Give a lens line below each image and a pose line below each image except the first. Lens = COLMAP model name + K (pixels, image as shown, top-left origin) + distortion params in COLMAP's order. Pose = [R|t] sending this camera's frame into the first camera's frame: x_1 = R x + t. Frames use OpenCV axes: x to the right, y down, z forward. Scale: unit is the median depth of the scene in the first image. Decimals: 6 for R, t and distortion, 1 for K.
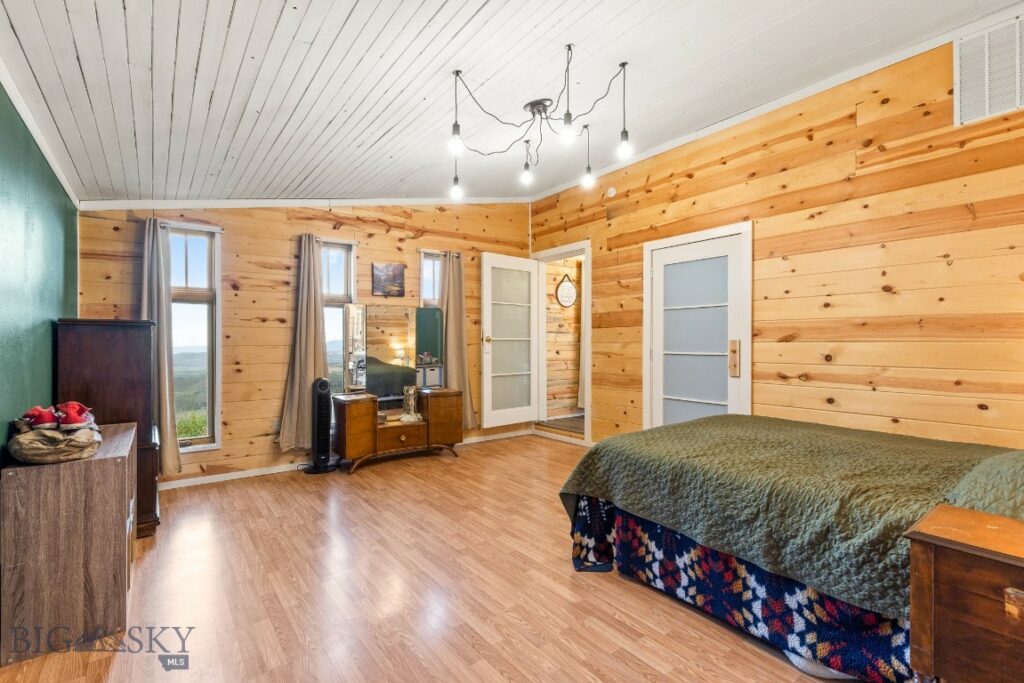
lens RADIAL K [[464.2, 0, 515.7], [0, 464.2, 341.8], [0, 0, 1]] dist [0.010608, -0.001214]
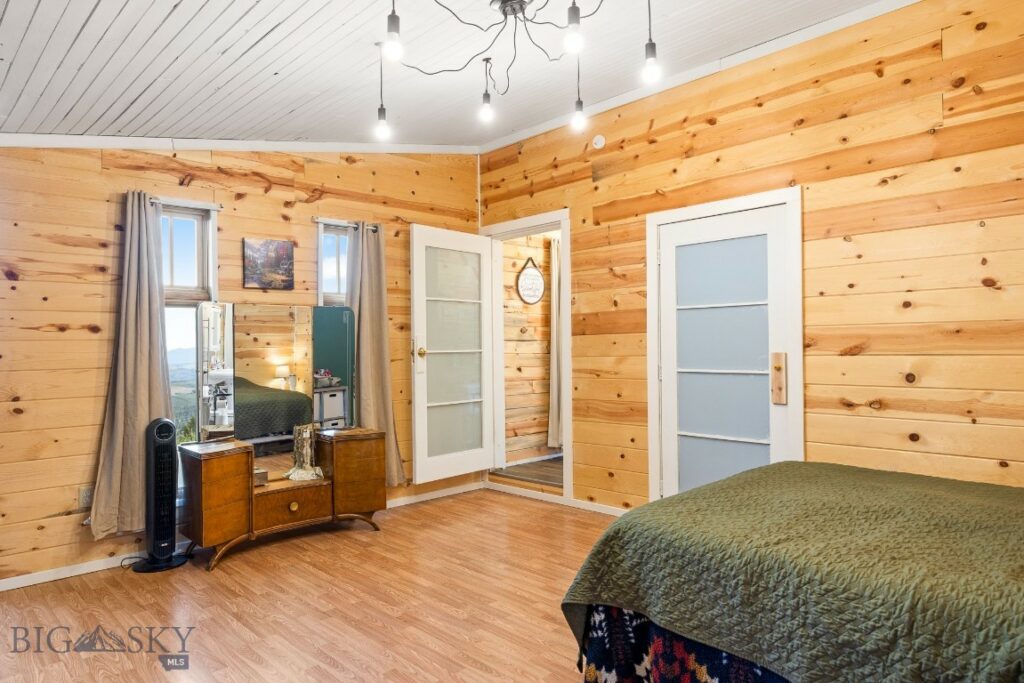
lens RADIAL K [[627.3, 0, 519.7], [0, 627.3, 341.1], [0, 0, 1]] dist [0.002988, -0.000365]
pose [[0.992087, -0.008987, 0.125229, -0.044312], [0.010214, 0.999906, -0.009158, -0.017285], [-0.125135, 0.010364, 0.992086, 0.100557]]
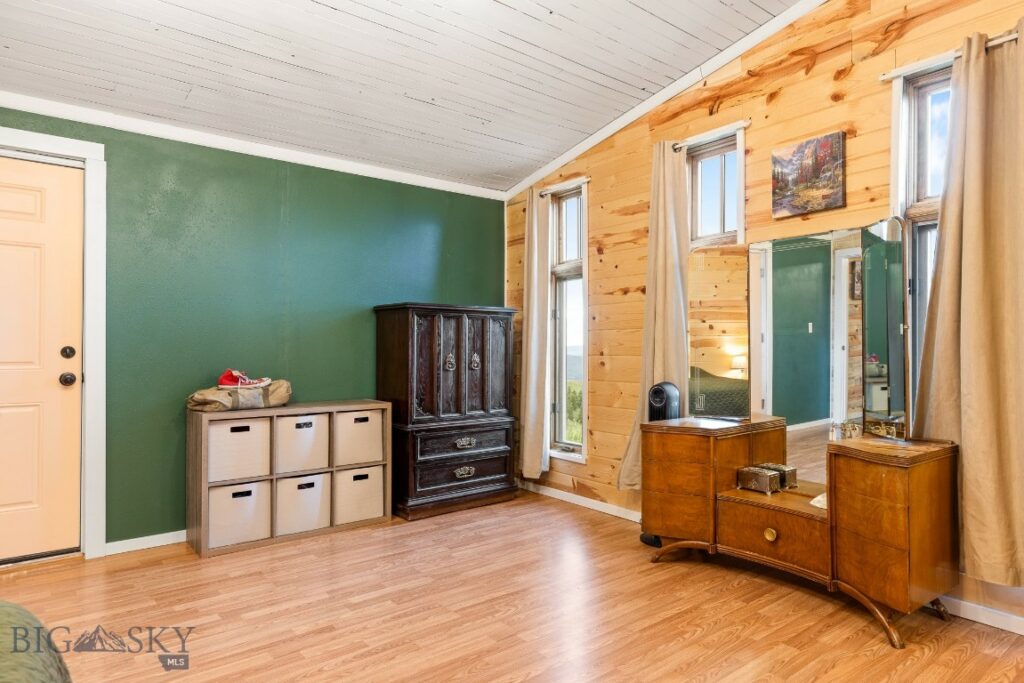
lens RADIAL K [[627.3, 0, 518.2], [0, 627.3, 340.9], [0, 0, 1]] dist [0.002988, -0.000365]
pose [[0.023673, -0.004174, -0.999711, 0.413335], [0.005357, 0.999977, -0.004048, 0.031368], [0.999705, -0.005260, 0.023694, 0.906175]]
